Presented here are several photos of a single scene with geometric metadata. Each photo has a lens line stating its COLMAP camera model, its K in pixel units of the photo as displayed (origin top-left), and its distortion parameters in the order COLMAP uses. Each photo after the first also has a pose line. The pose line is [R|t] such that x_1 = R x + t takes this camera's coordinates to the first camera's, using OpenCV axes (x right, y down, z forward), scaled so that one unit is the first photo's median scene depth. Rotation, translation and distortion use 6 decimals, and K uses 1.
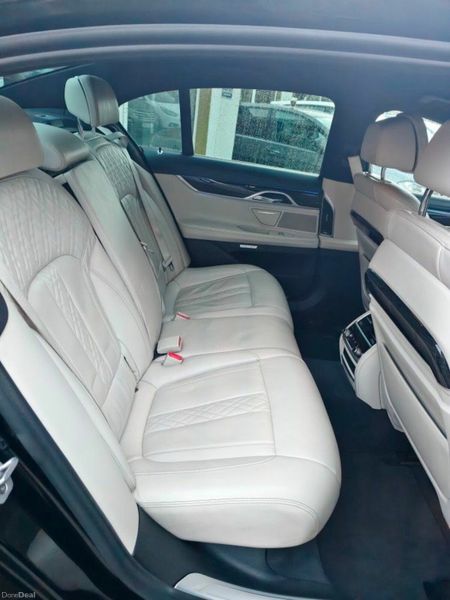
lens RADIAL K [[414.9, 0, 220.7], [0, 414.9, 299.2], [0, 0, 1]] dist [0.017192, -0.014329]
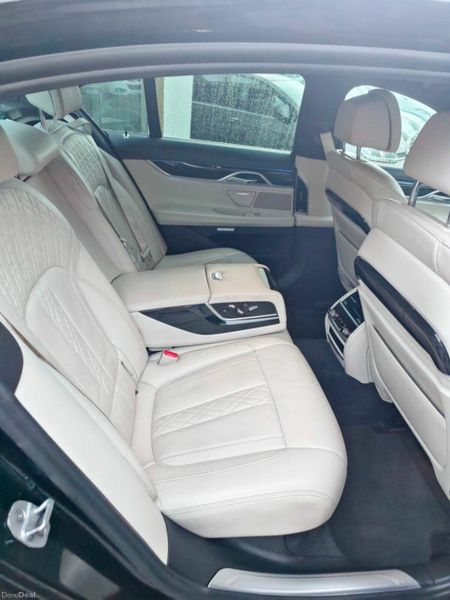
lens RADIAL K [[414.9, 0, 227.5], [0, 414.9, 302.8], [0, 0, 1]] dist [0.017192, -0.014329]
pose [[0.991691, -0.084890, 0.096662, -0.045392], [0.076438, 0.993182, 0.088018, -0.046912], [-0.103475, -0.079898, 0.991418, 0.005309]]
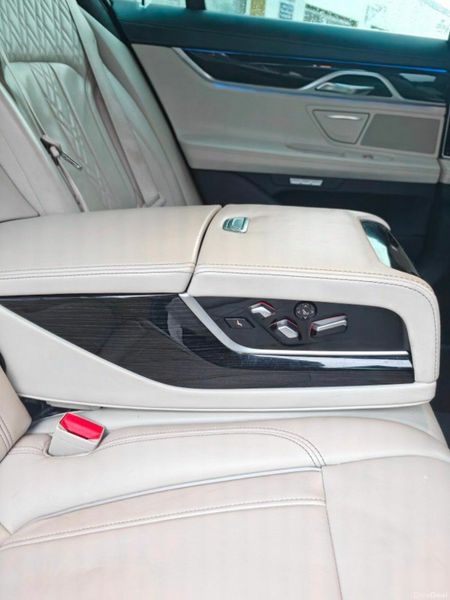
lens RADIAL K [[414.9, 0, 227.6], [0, 414.9, 301.5], [0, 0, 1]] dist [0.017192, -0.014329]
pose [[0.991333, 0.017475, -0.130204, 0.045053], [-0.011846, 0.998966, 0.043883, 0.009605], [0.130837, -0.041961, 0.990516, 0.501702]]
